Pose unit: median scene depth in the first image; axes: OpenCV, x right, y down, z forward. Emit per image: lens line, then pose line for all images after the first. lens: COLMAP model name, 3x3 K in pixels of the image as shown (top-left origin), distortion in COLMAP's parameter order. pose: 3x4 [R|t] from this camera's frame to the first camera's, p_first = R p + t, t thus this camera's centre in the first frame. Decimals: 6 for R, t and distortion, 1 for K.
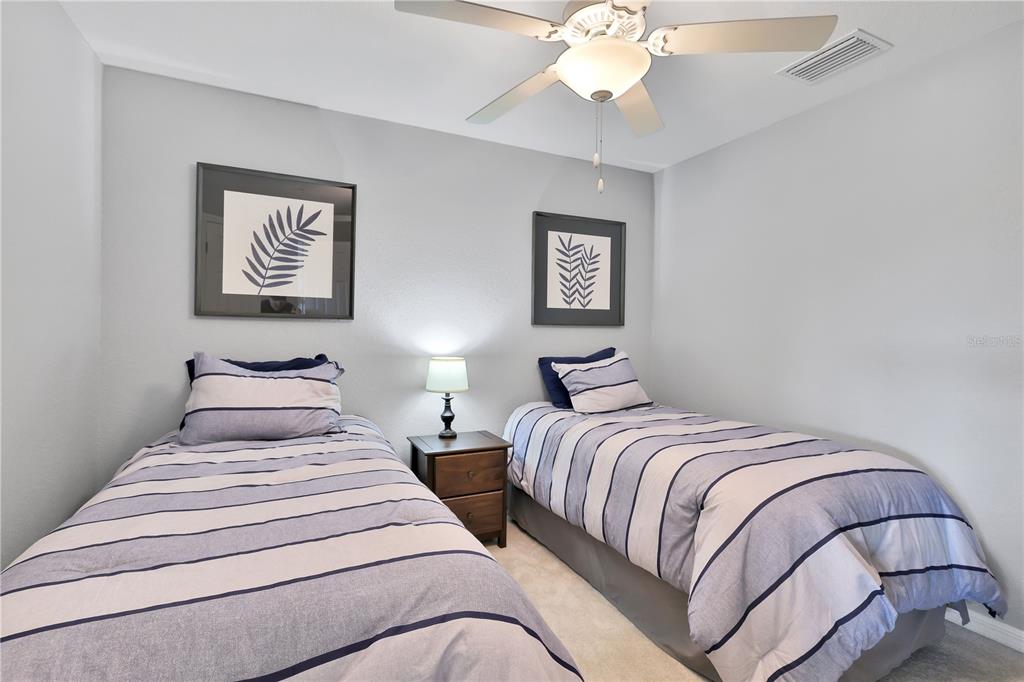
lens RADIAL K [[459.3, 0, 533.6], [0, 459.3, 331.2], [0, 0, 1]] dist [-0.001243, -0.000033]
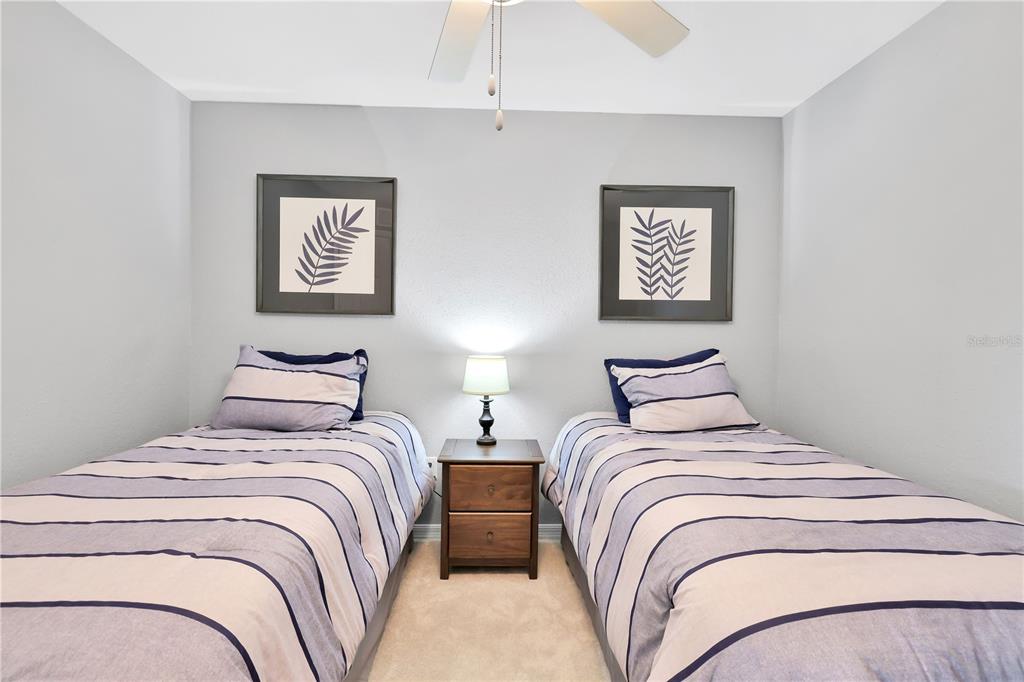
lens RADIAL K [[459.3, 0, 533.6], [0, 459.3, 331.2], [0, 0, 1]] dist [-0.001243, -0.000033]
pose [[0.913252, 0.005969, -0.407350, 0.289193], [-0.003992, 0.999976, 0.005701, 0.002689], [0.407375, -0.003581, 0.913254, 0.223101]]
